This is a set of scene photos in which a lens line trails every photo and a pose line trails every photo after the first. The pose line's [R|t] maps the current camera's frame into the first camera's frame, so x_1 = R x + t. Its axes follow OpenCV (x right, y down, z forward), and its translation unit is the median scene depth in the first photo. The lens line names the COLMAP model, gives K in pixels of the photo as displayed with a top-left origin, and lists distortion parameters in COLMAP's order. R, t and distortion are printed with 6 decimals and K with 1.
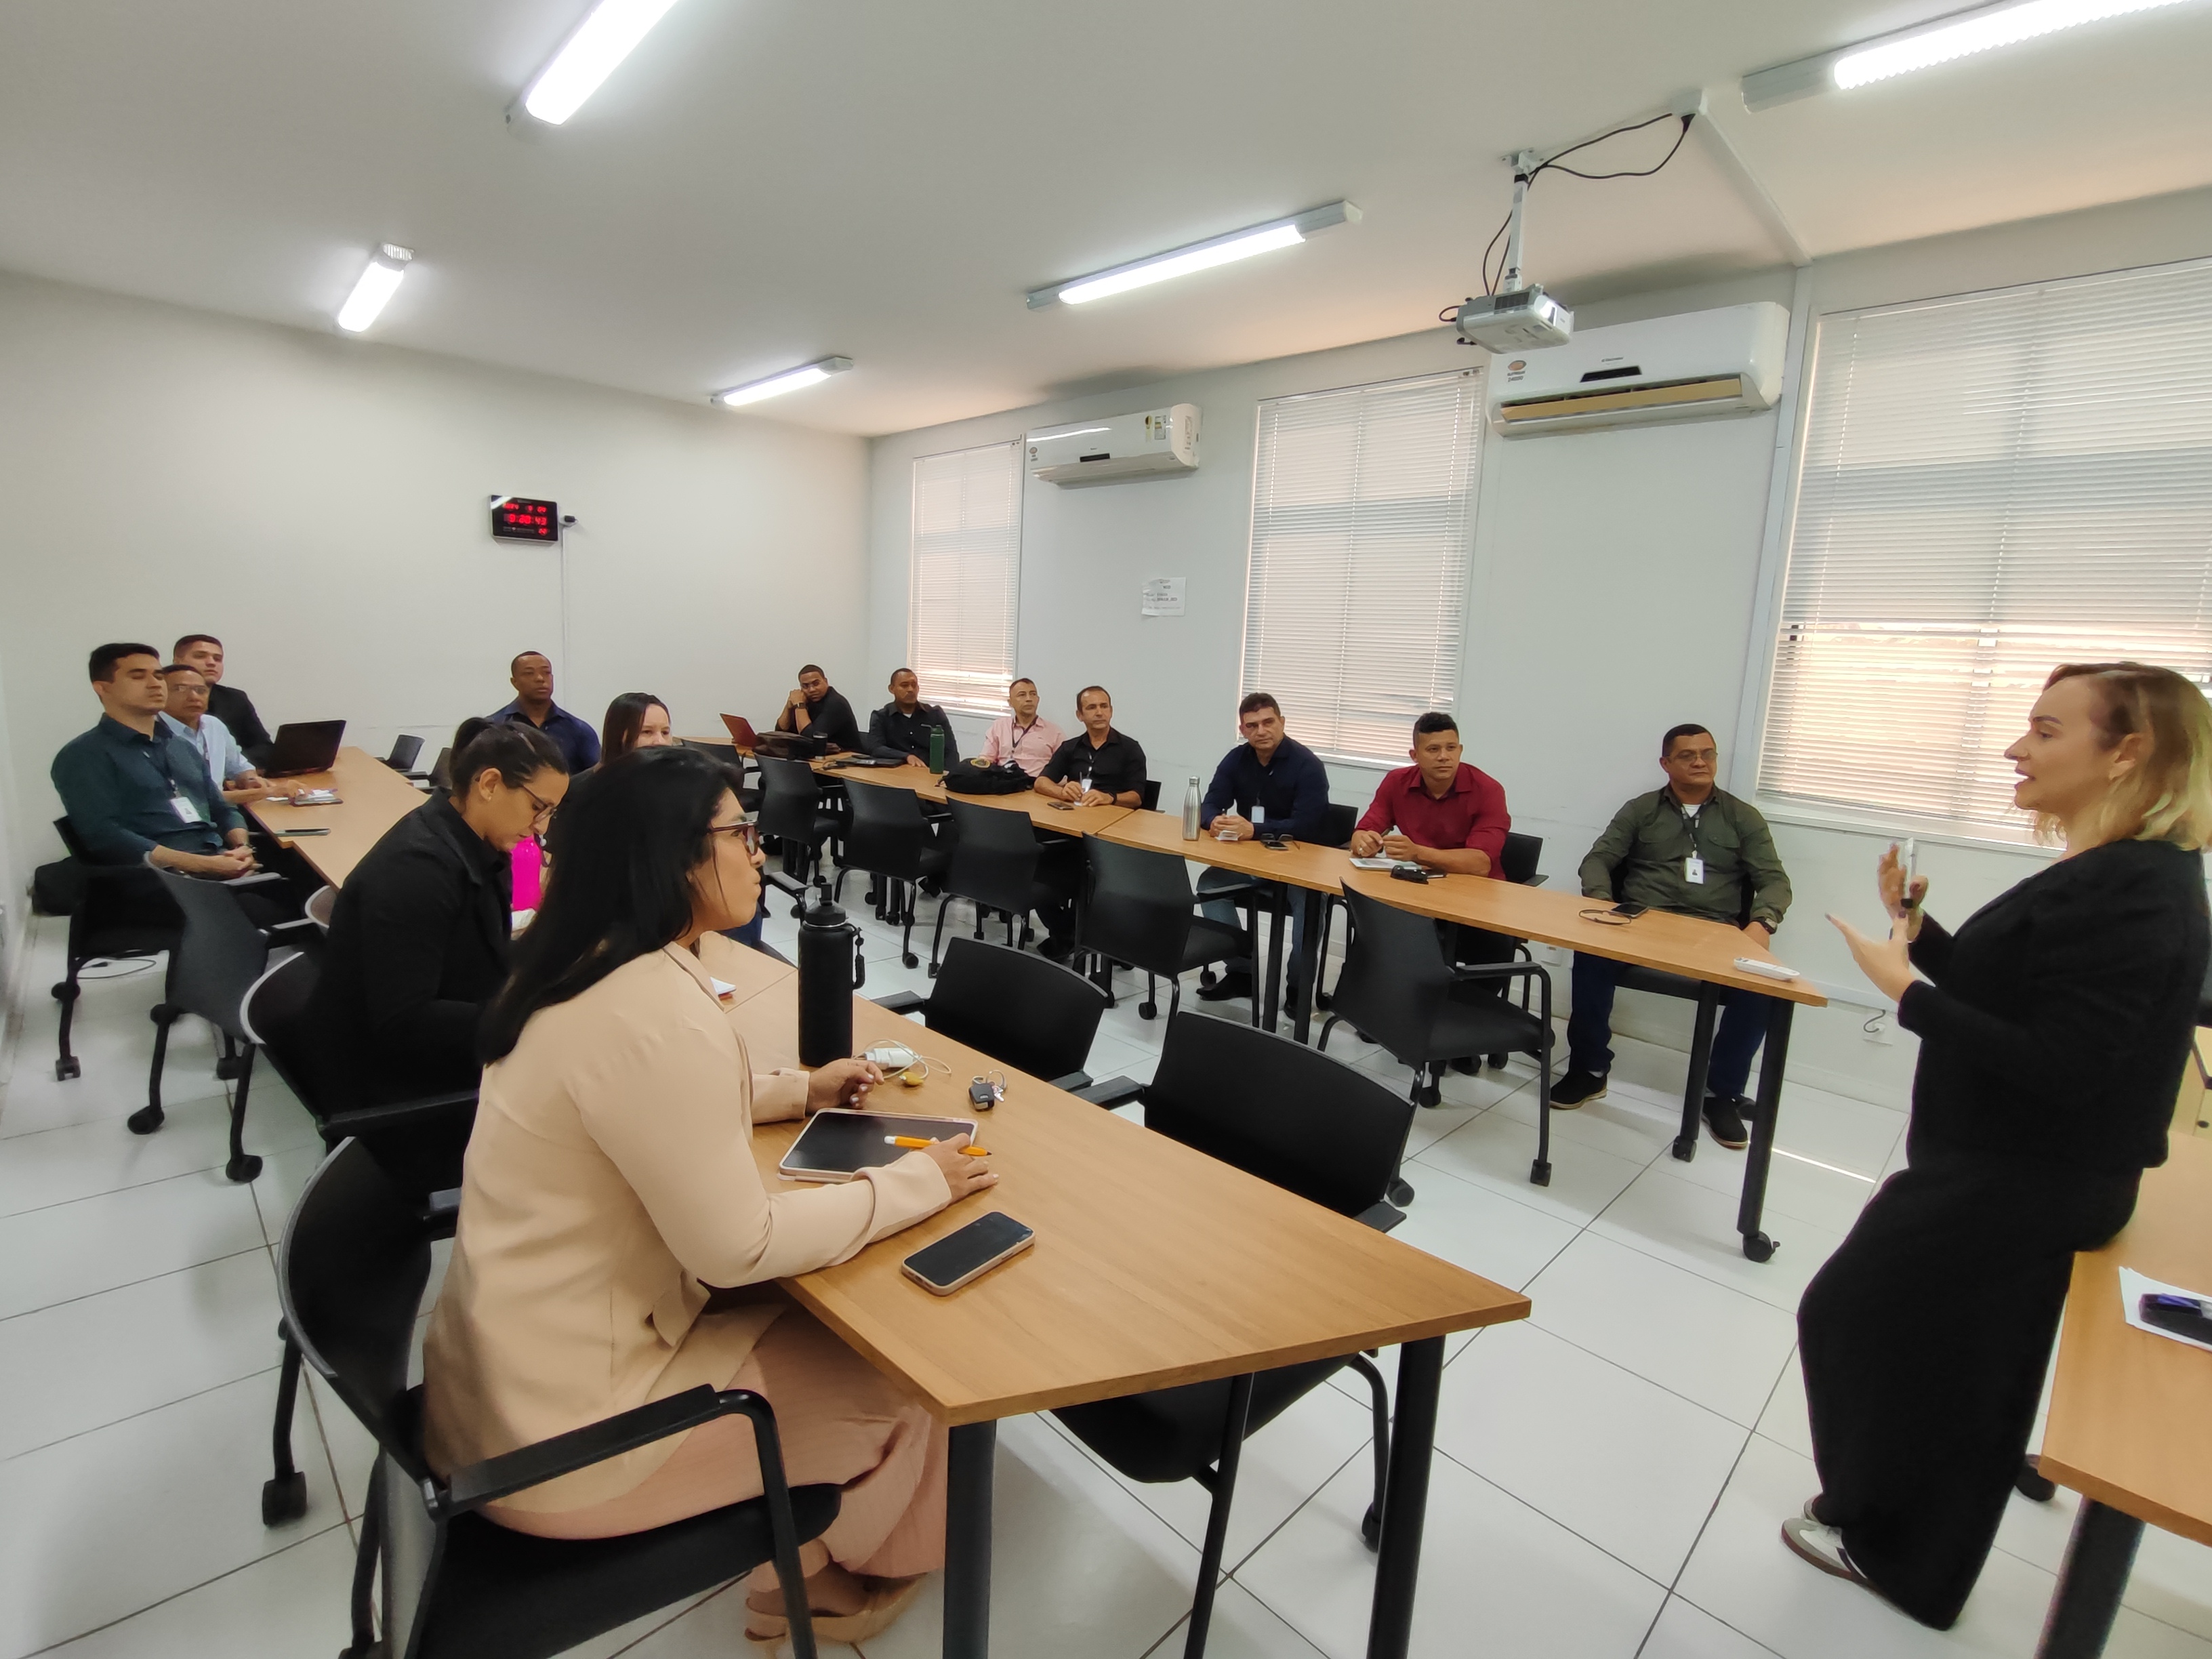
lens RADIAL K [[1048.5, 0, 1106.0], [0, 1048.5, 829.5], [0, 0, 1]] dist [-0.016450, 0.008175]
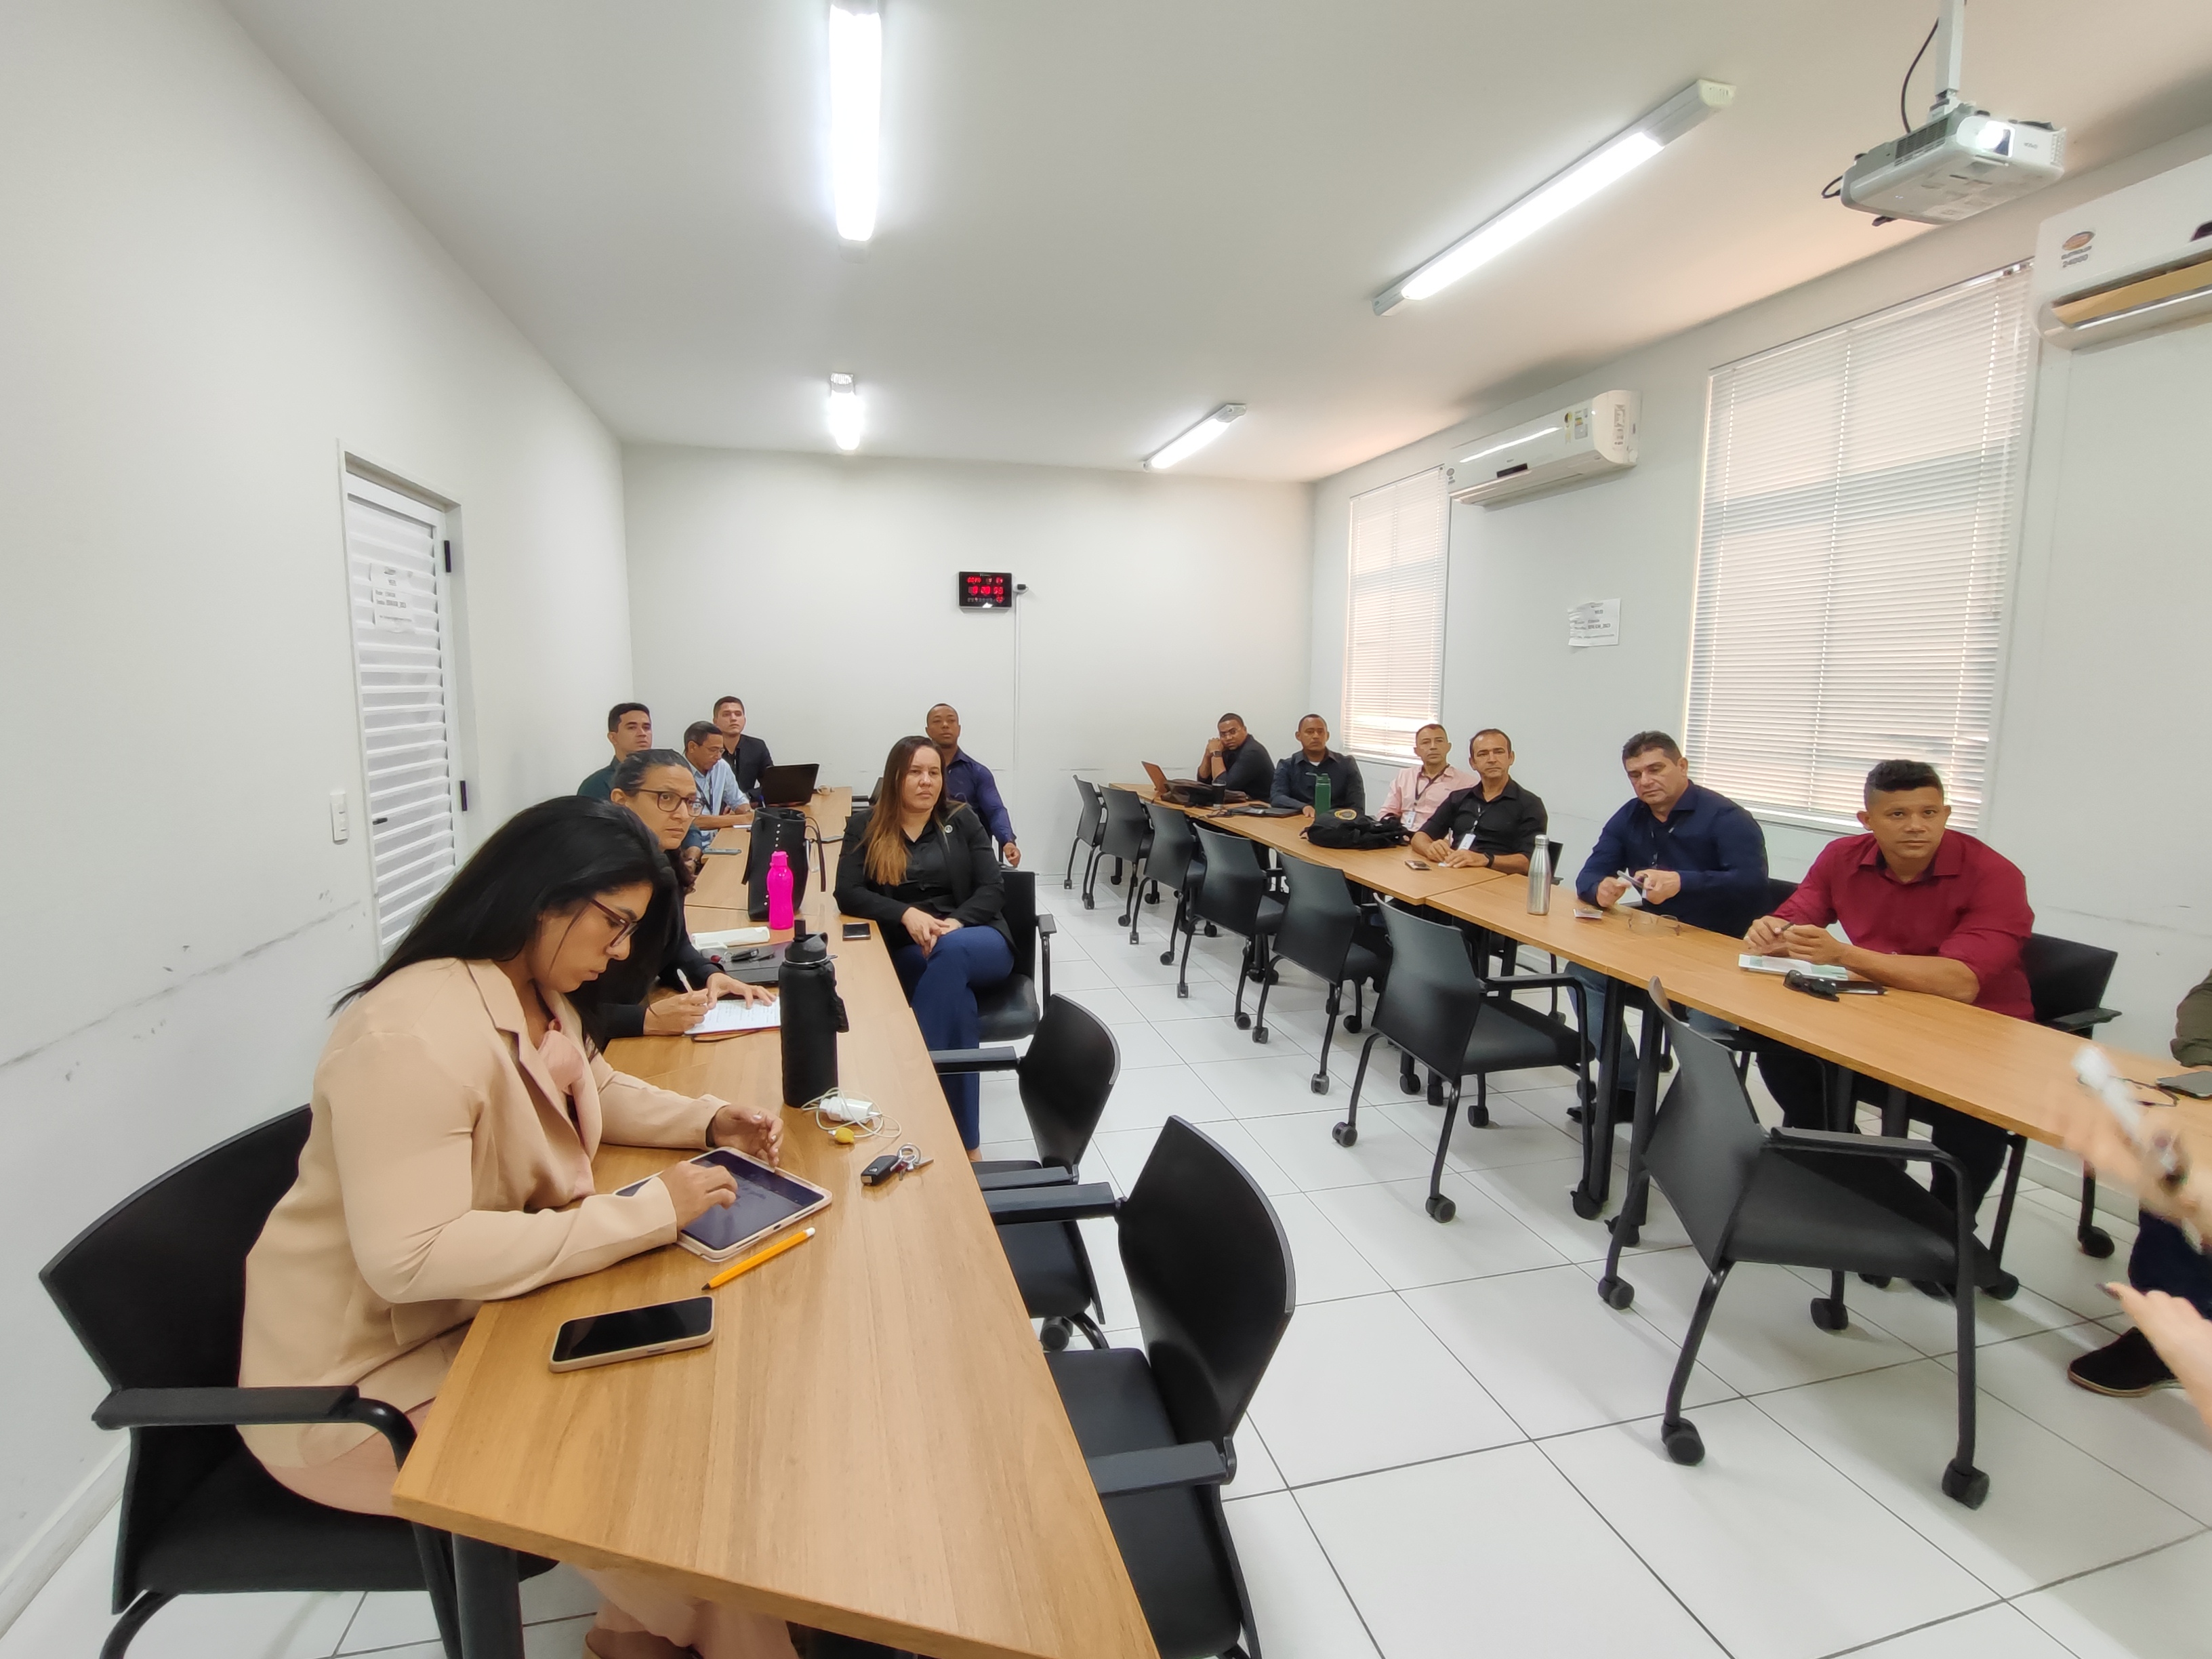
lens RADIAL K [[1048.5, 0, 1106.0], [0, 1048.5, 829.5], [0, 0, 1]] dist [-0.016450, 0.008175]
pose [[0.859964, 0.036639, -0.509038, 0.161728], [-0.062822, 0.997434, -0.034339, -0.005400], [0.506474, 0.061509, 0.860059, 0.104133]]
